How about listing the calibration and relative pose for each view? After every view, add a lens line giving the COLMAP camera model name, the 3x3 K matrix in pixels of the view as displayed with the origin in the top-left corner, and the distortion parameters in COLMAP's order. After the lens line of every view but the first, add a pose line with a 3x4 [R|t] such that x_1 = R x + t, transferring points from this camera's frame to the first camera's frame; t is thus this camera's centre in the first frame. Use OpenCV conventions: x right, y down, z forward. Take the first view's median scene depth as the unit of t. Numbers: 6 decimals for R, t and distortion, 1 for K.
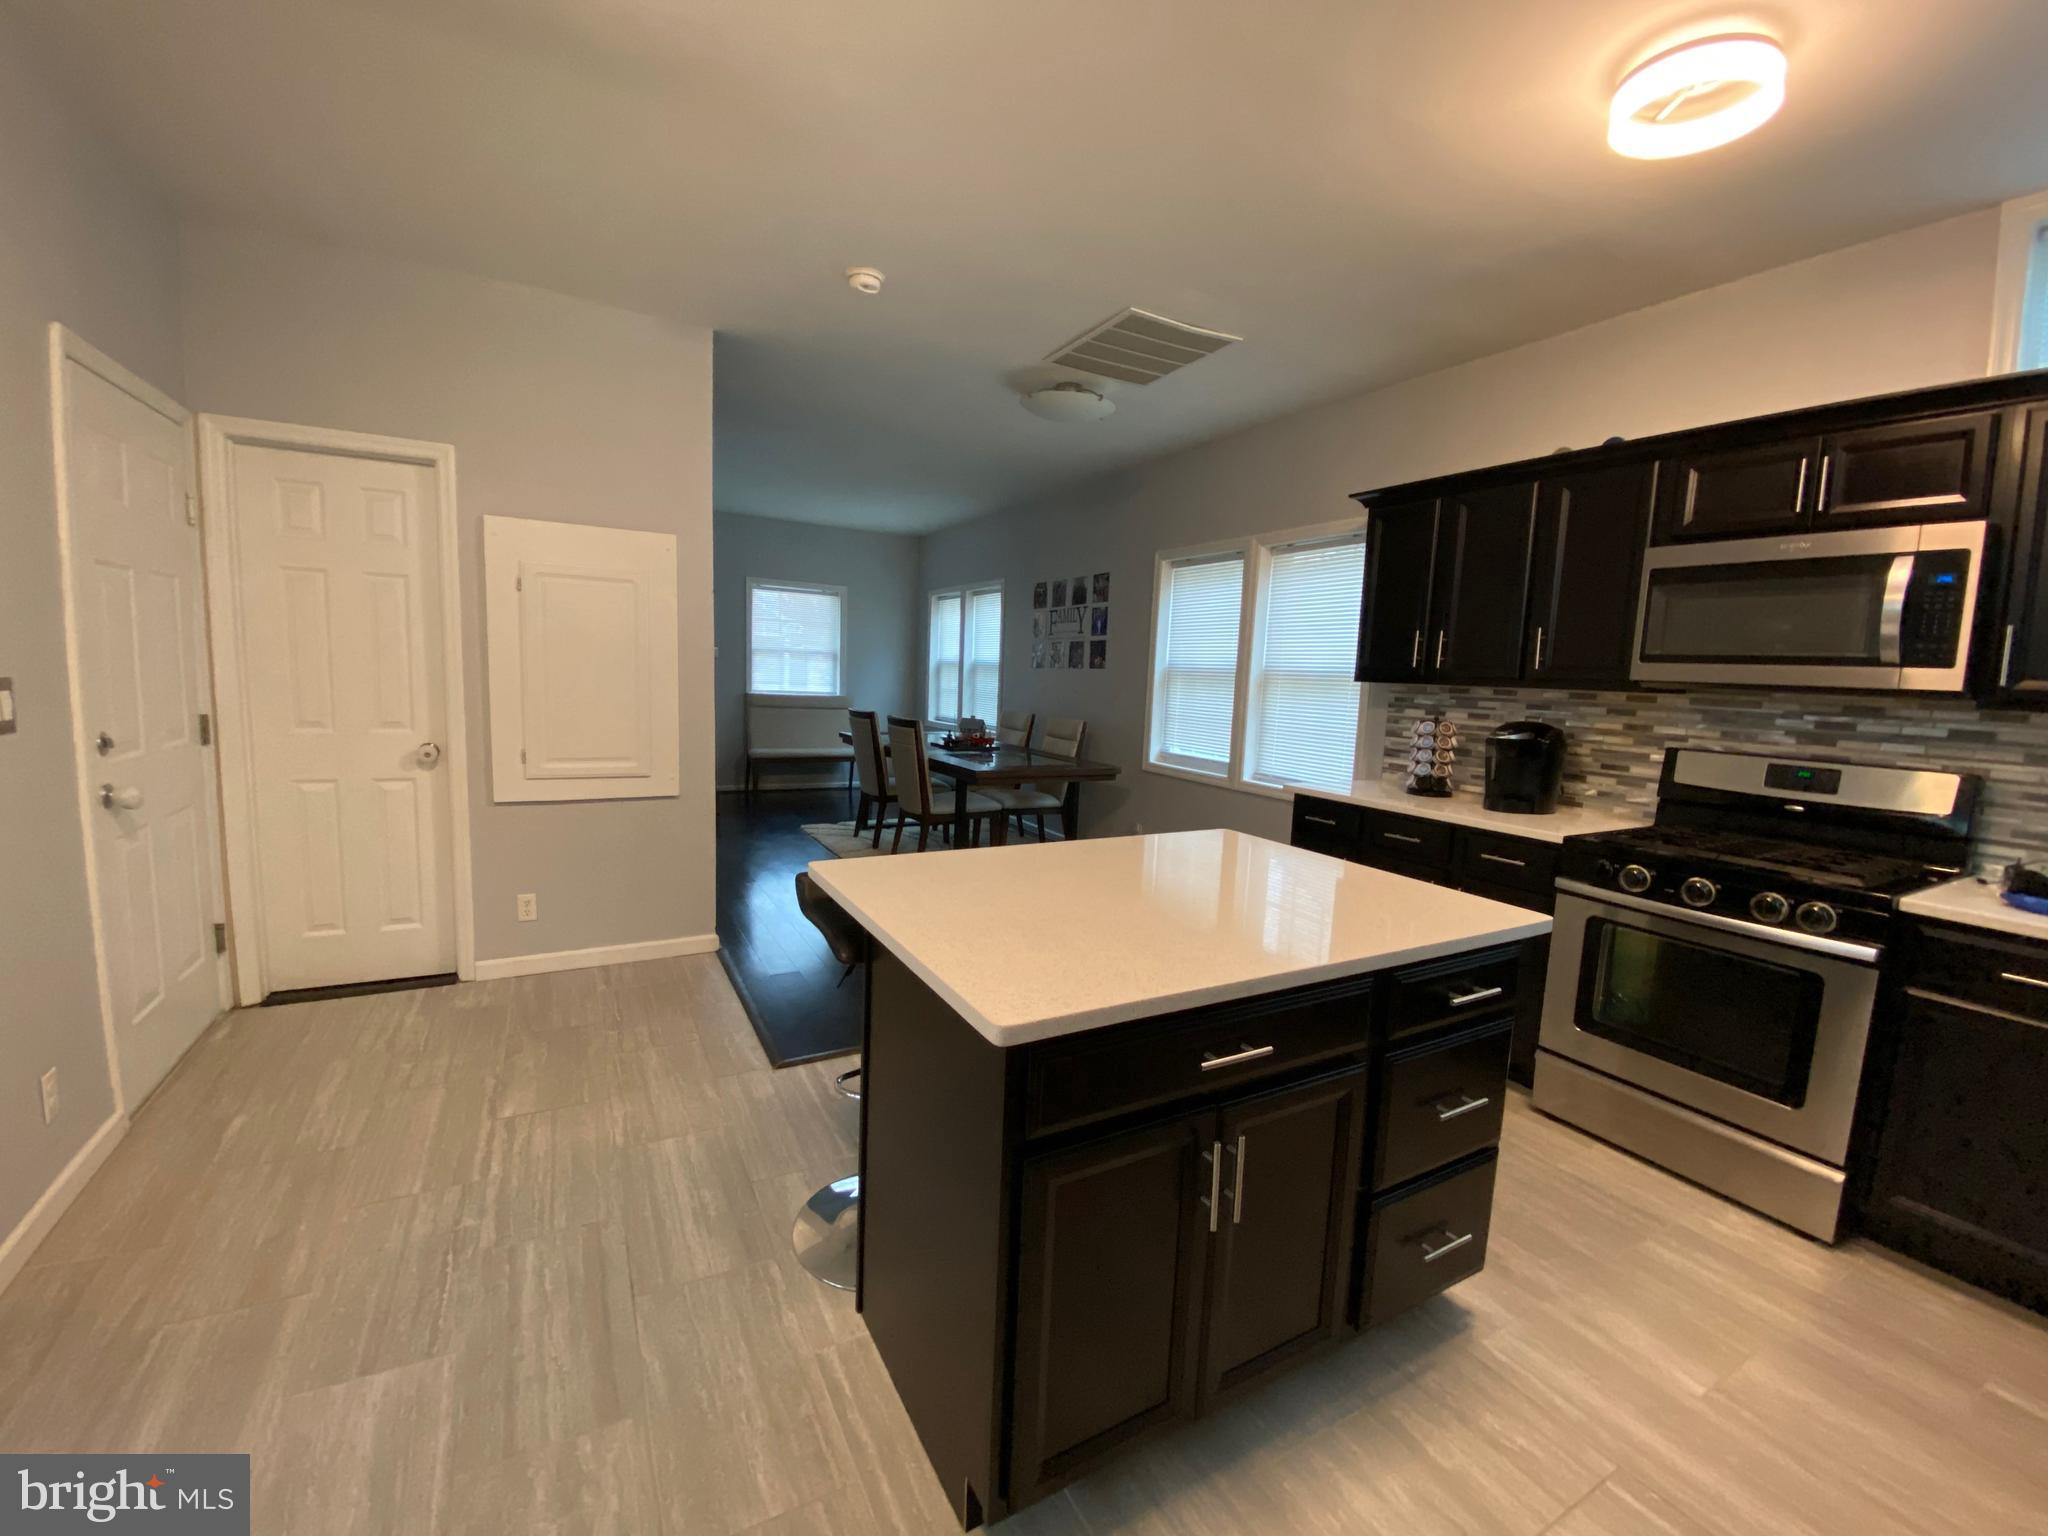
lens RADIAL K [[844.4, 0, 1007.9], [0, 844.4, 767.2], [0, 0, 1]] dist [0.018243, -0.000510]
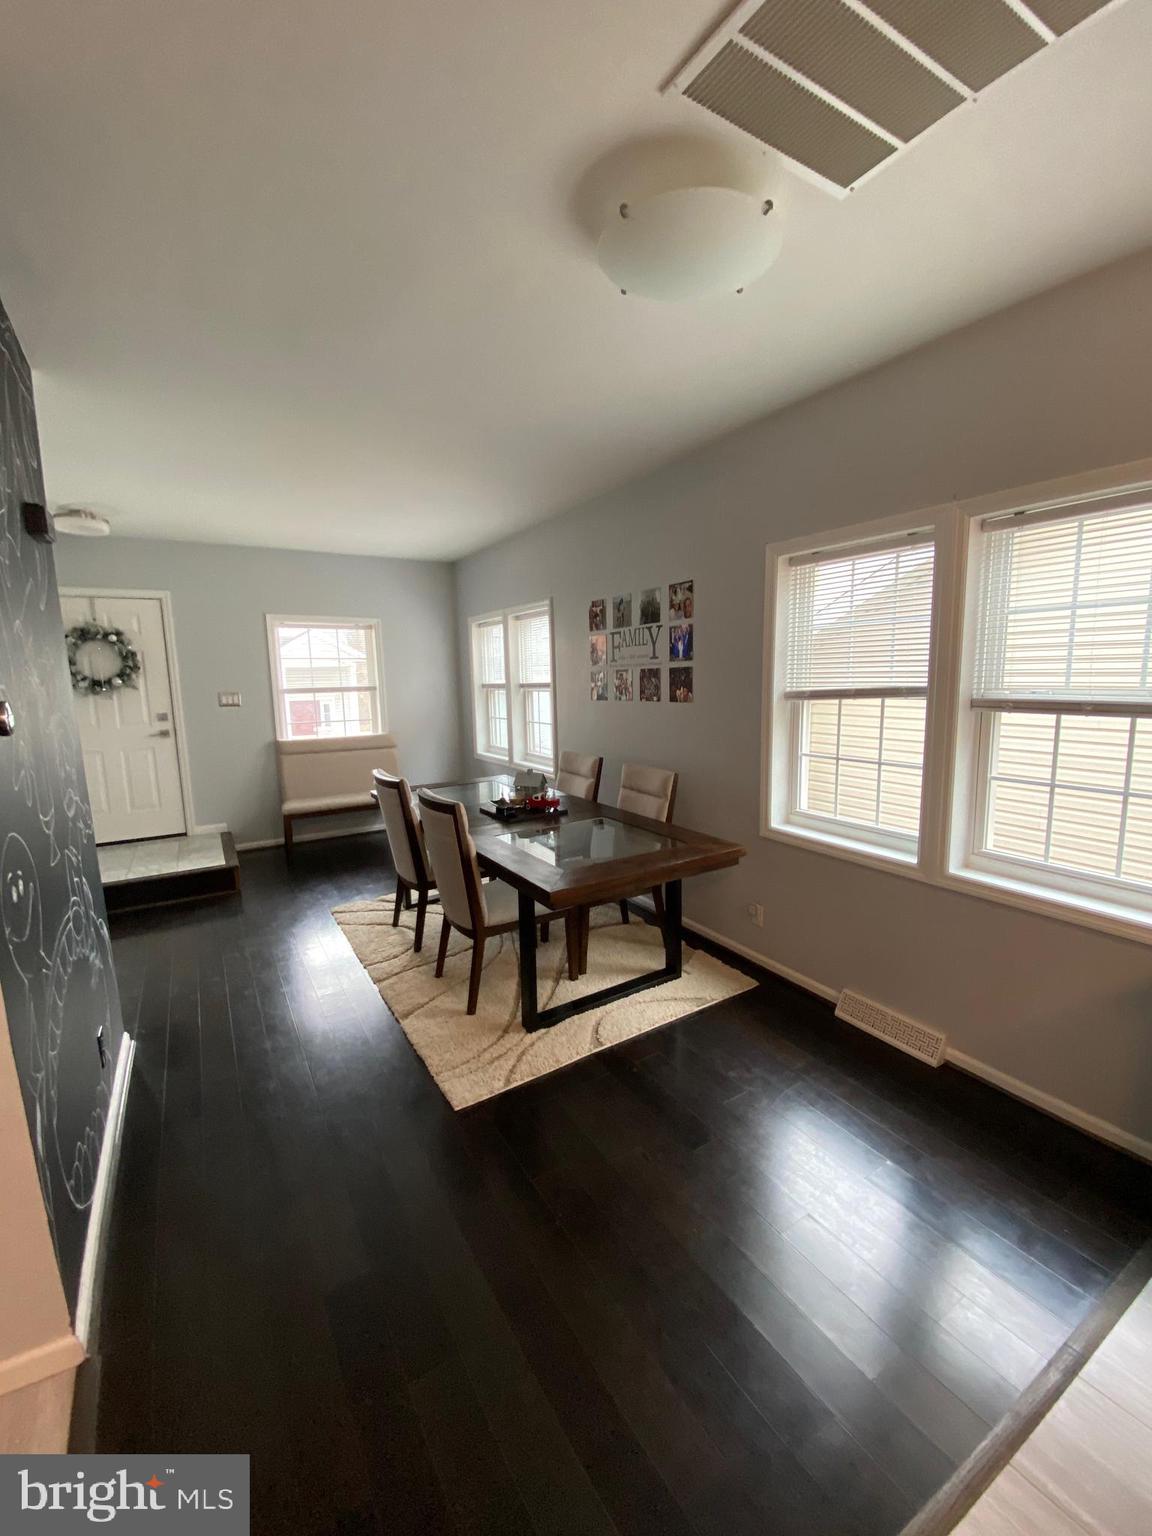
lens RADIAL K [[633.3, 0, 582.9], [0, 633.3, 755.1], [0, 0, 1]] dist [0.018243, -0.000510]
pose [[0.995617, -0.071308, 0.060522, -0.030121], [0.070430, 0.997380, 0.016525, -0.091337], [-0.061542, -0.012190, 0.998030, 0.444013]]
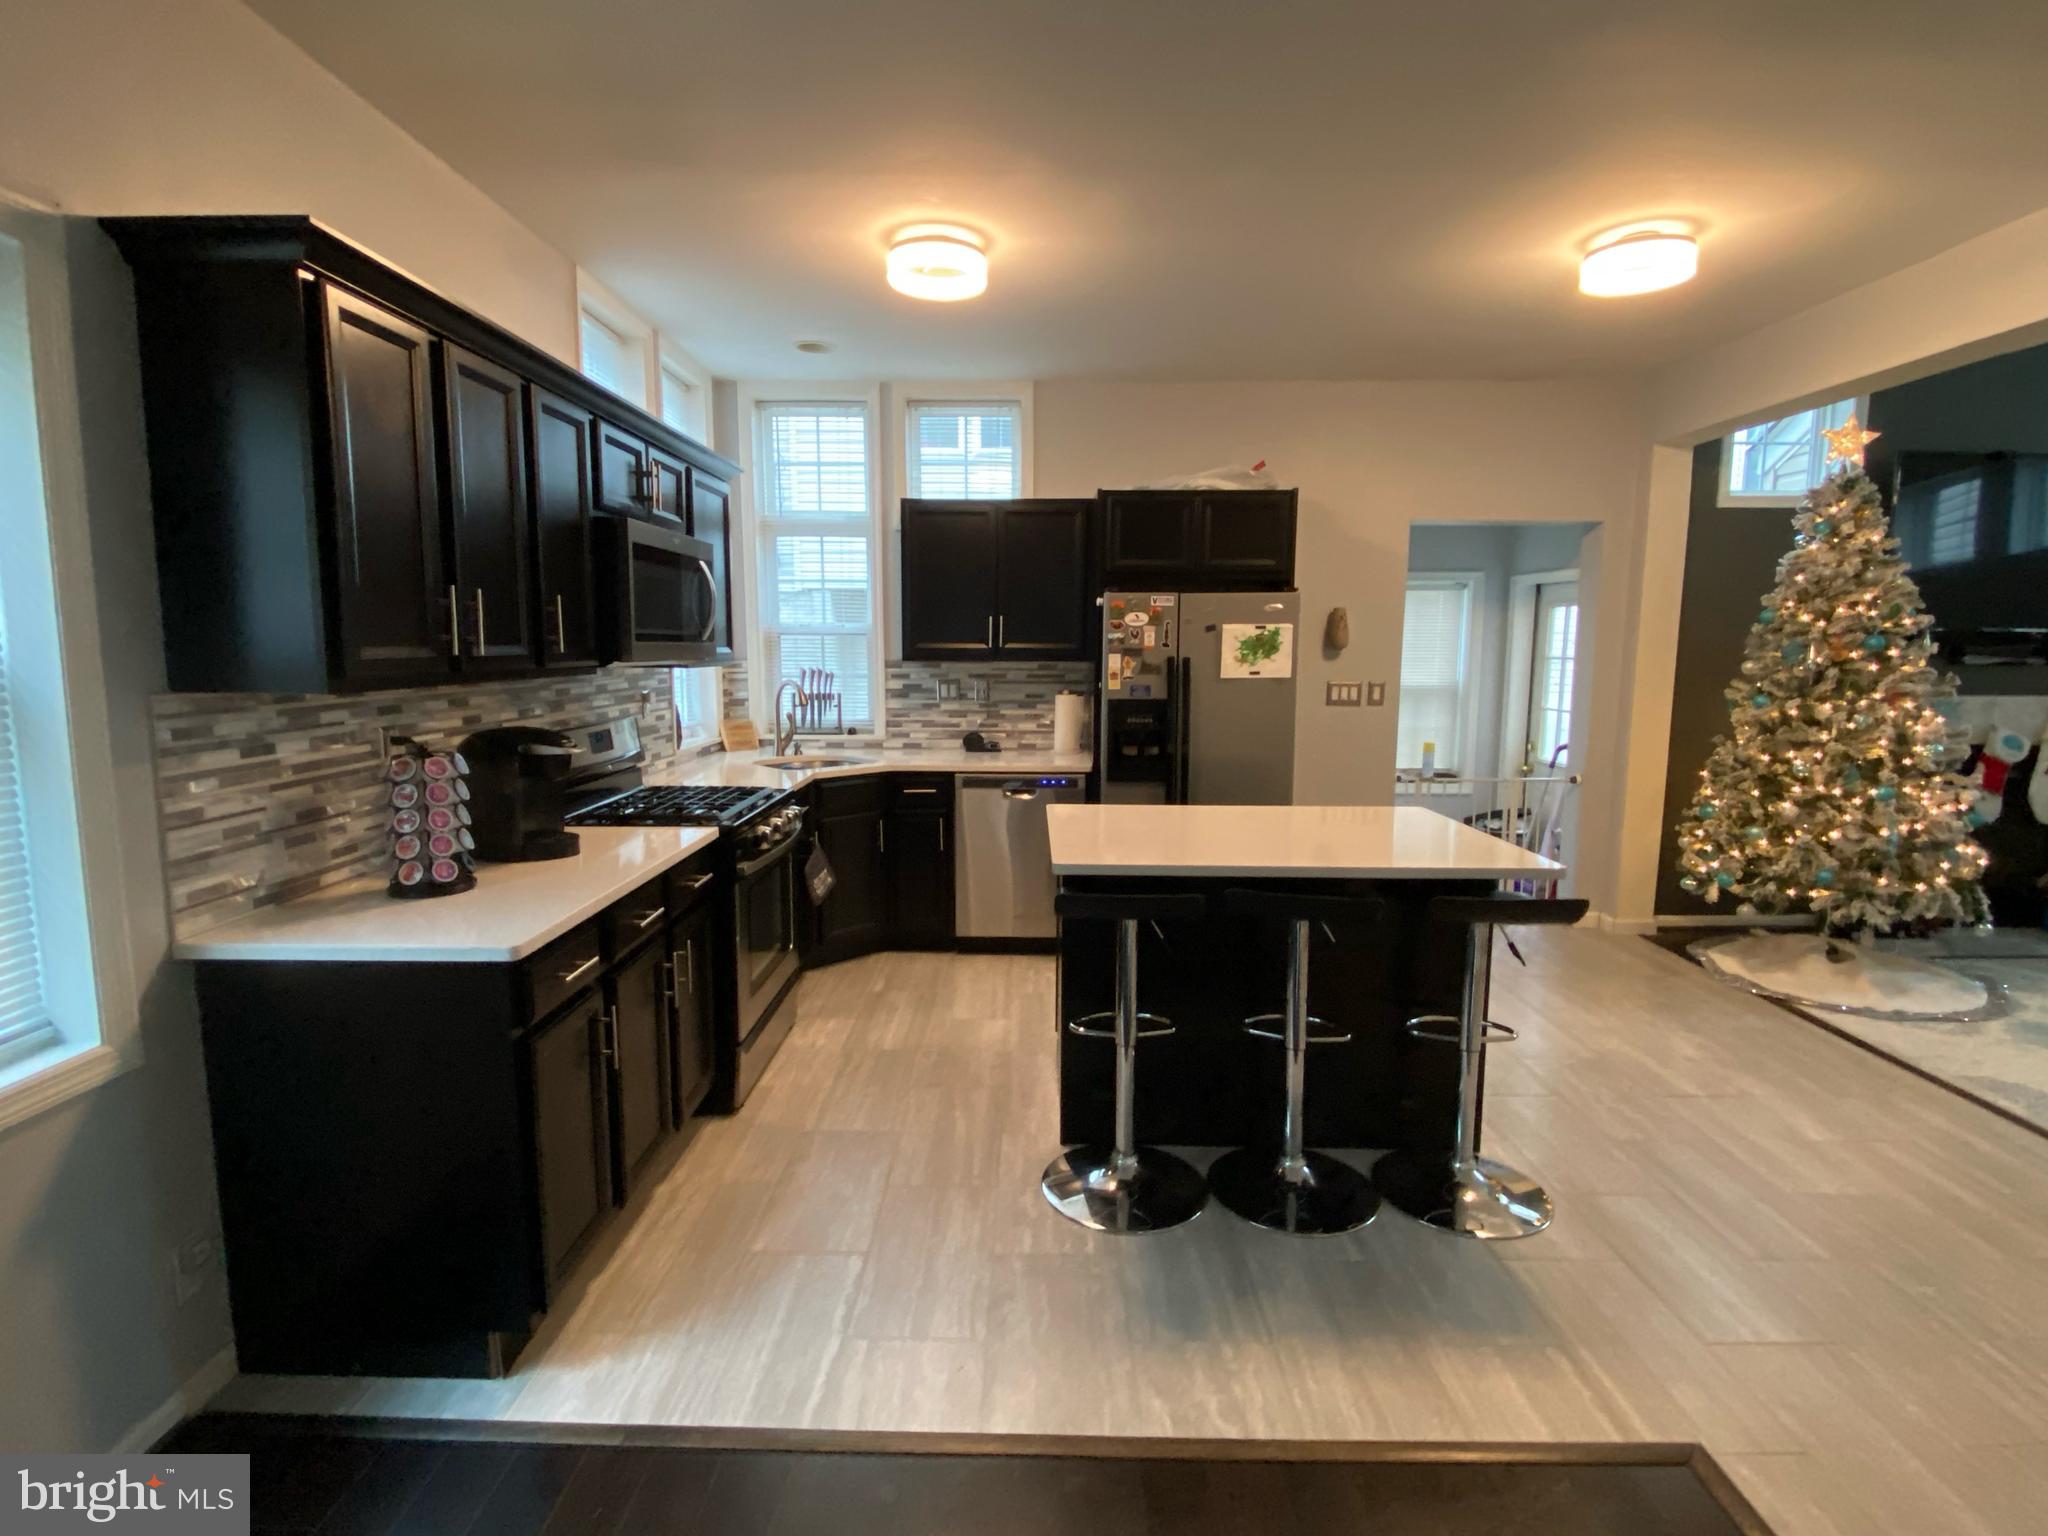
lens RADIAL K [[992.6, 0, 1024.0], [0, 992.6, 768.0], [0, 0, 1]] dist [-0.000691, -0.000446]
pose [[-0.872144, -0.109176, 0.476913, -0.081956], [0.017927, 0.966998, 0.254152, -0.131738], [-0.488921, 0.230206, -0.841404, 0.896307]]
